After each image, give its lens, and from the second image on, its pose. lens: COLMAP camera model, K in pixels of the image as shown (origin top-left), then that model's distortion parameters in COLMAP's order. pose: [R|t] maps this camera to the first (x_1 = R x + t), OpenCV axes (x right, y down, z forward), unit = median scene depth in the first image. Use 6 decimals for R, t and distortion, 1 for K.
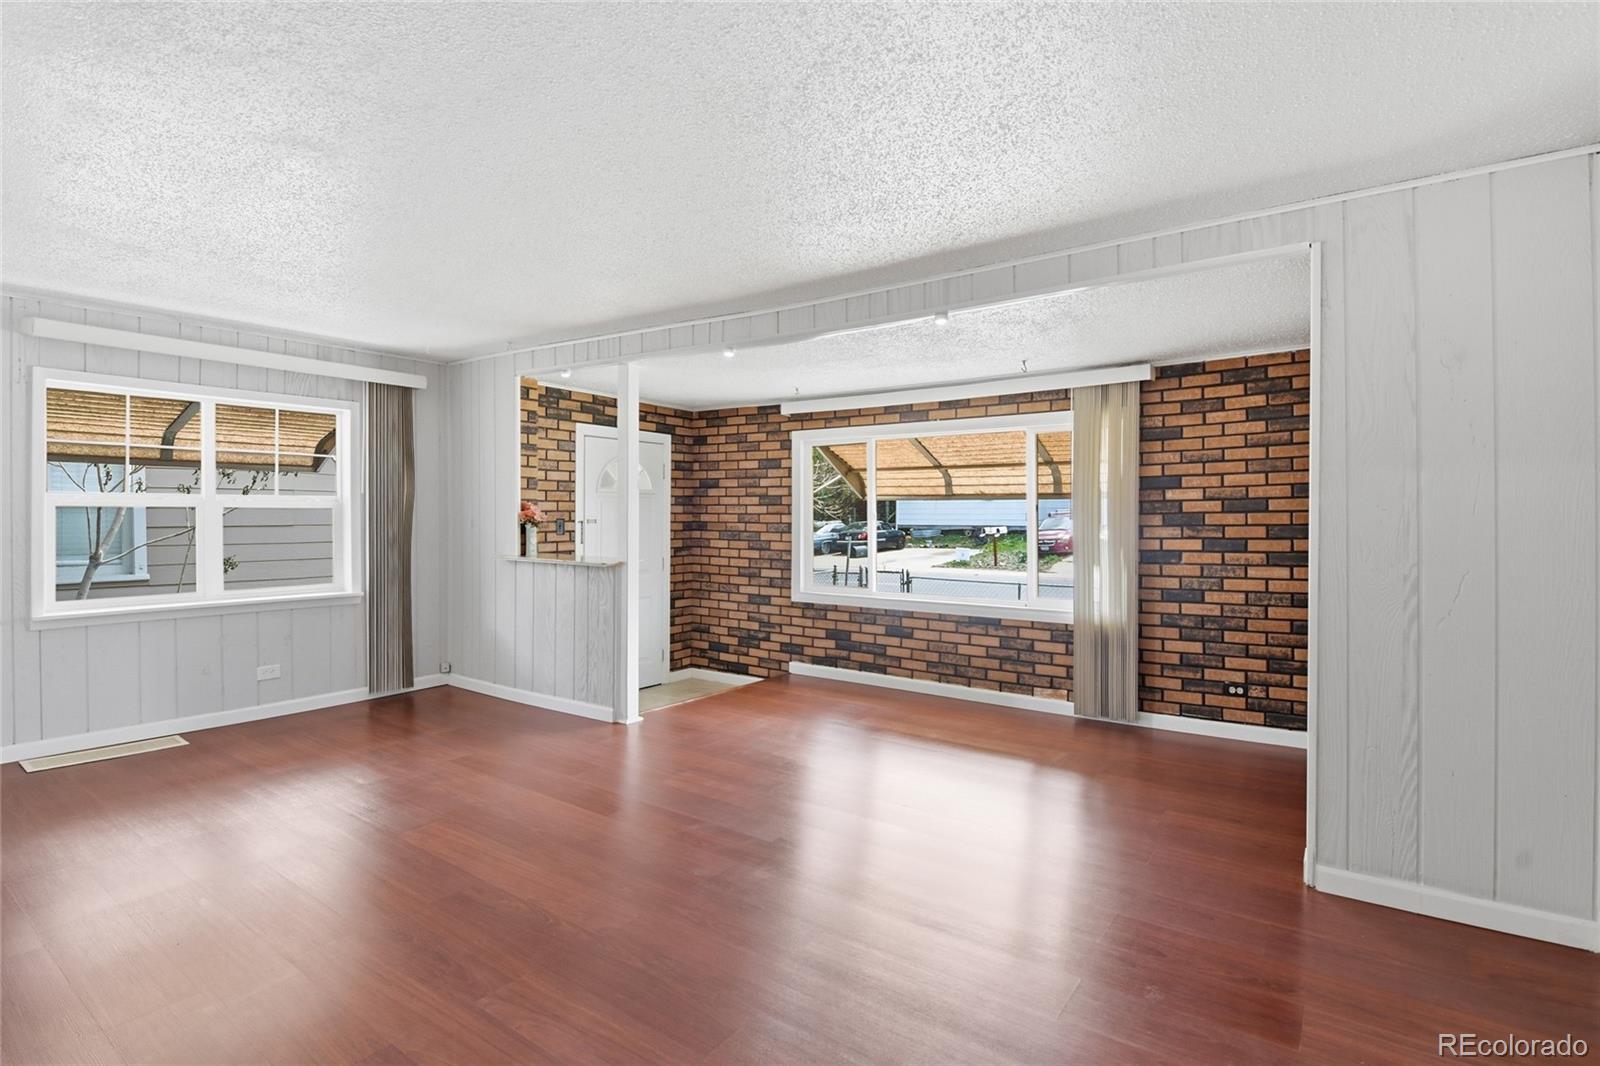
lens RADIAL K [[777.6, 0, 798.6], [0, 777.6, 524.8], [0, 0, 1]] dist [-0.003051, -0.013126]
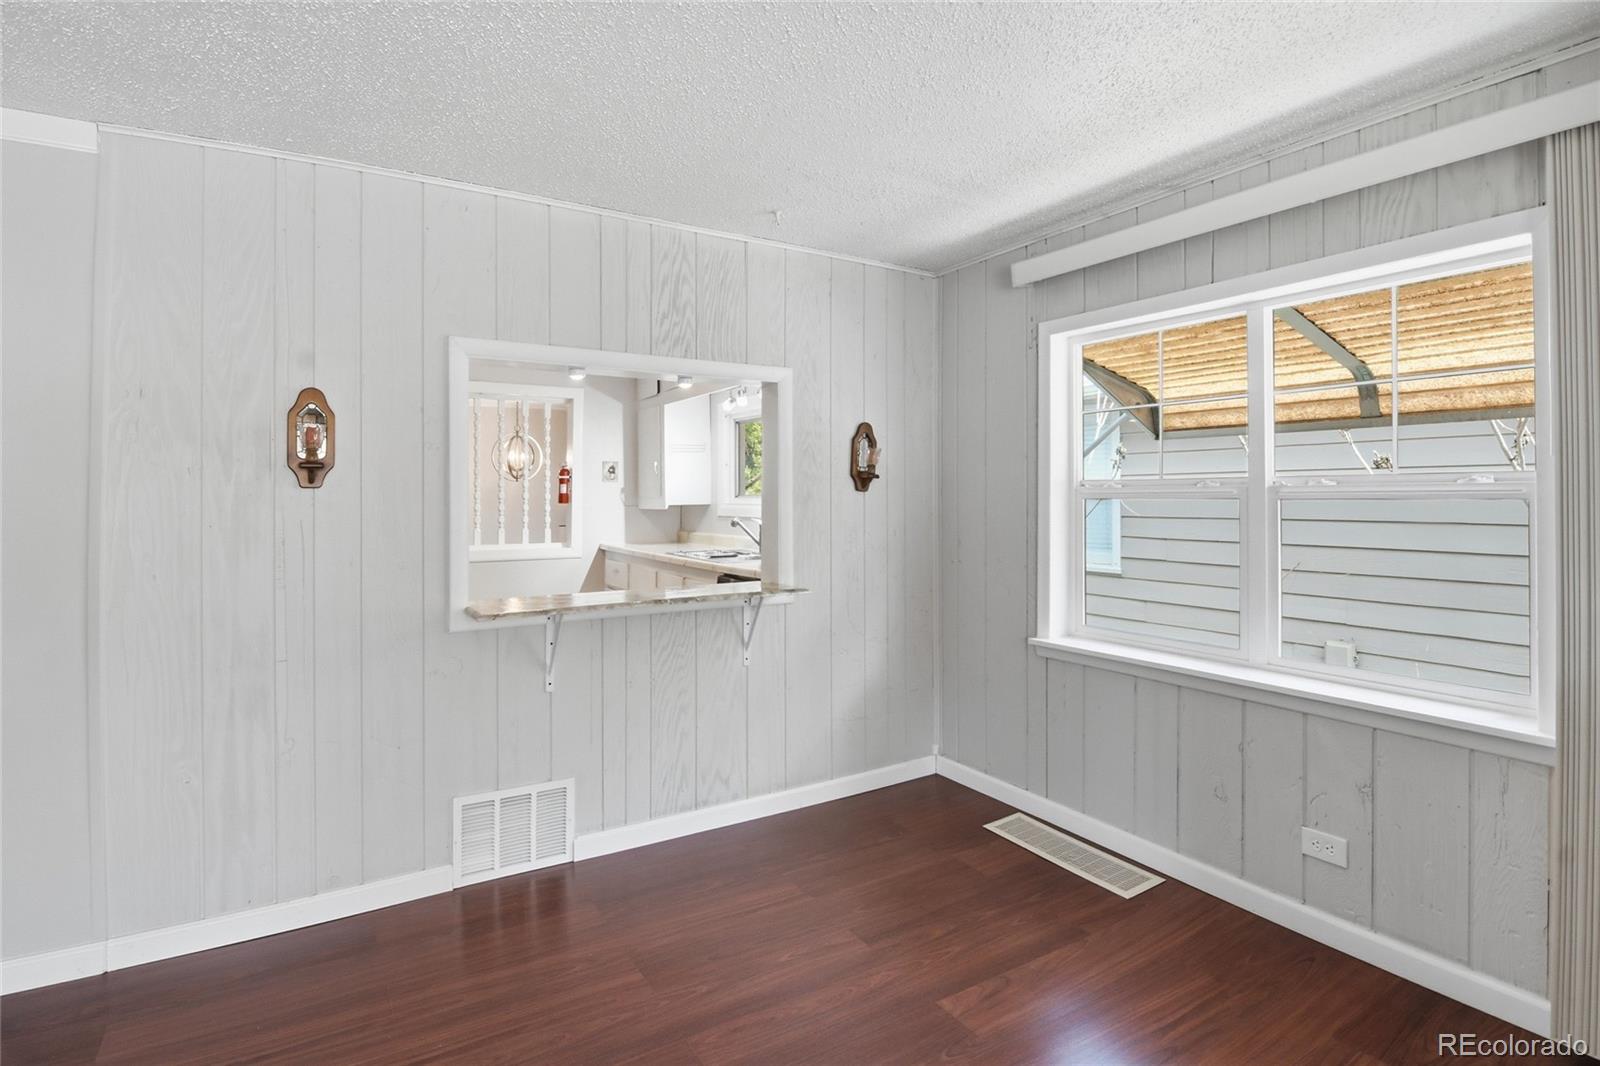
lens RADIAL K [[810.1, 0, 805.8], [0, 810.1, 497.9], [0, 0, 1]] dist [-0.001508, -0.000246]
pose [[-0.373326, -0.003146, -0.927695, -0.095938], [-0.012463, 0.999921, 0.001625, -0.017780], [0.927616, 0.012169, -0.373336, 0.796365]]
